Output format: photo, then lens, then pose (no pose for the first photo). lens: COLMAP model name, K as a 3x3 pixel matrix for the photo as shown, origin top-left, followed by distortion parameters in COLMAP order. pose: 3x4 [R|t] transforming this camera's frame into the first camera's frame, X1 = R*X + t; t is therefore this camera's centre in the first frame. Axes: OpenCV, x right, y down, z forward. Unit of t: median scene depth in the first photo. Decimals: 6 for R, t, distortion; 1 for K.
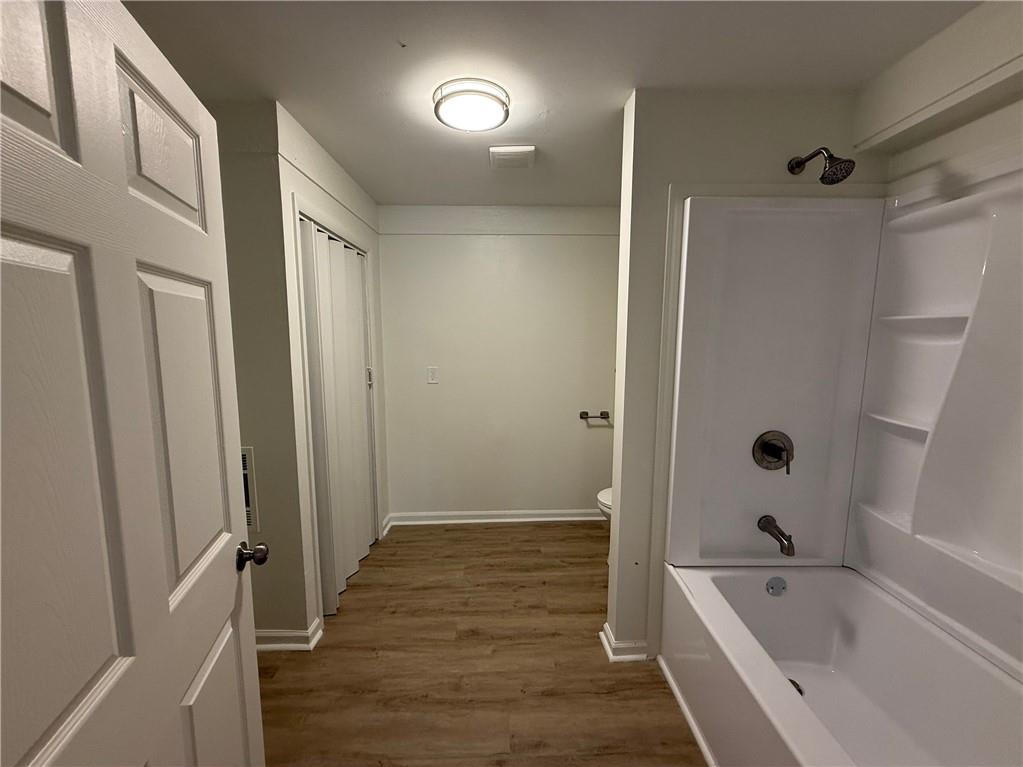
lens RADIAL K [[409.6, 0, 511.2], [0, 409.6, 382.0], [0, 0, 1]] dist [0.002157, 0.000068]
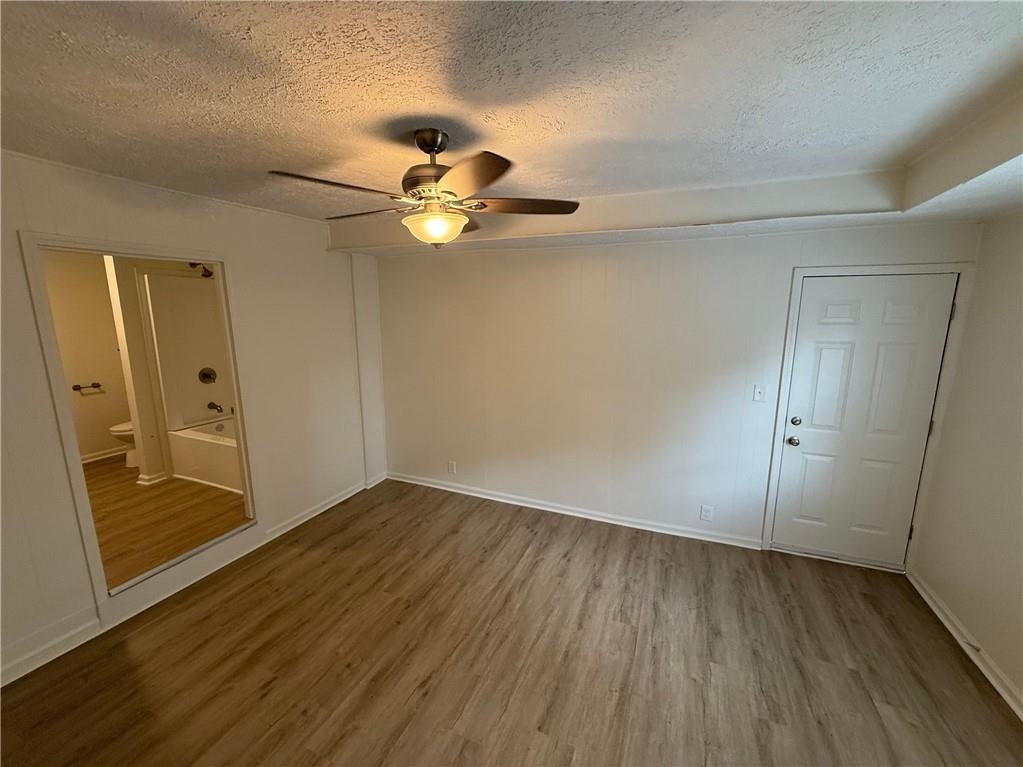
lens RADIAL K [[409.6, 0, 510.6], [0, 409.6, 383.3], [0, 0, 1]] dist [0.002157, 0.000068]
pose [[0.422186, -0.159991, 0.892279, -0.817905], [0.110156, 0.986062, 0.124686, 0.100636], [-0.899791, 0.045649, 0.433926, -1.737453]]
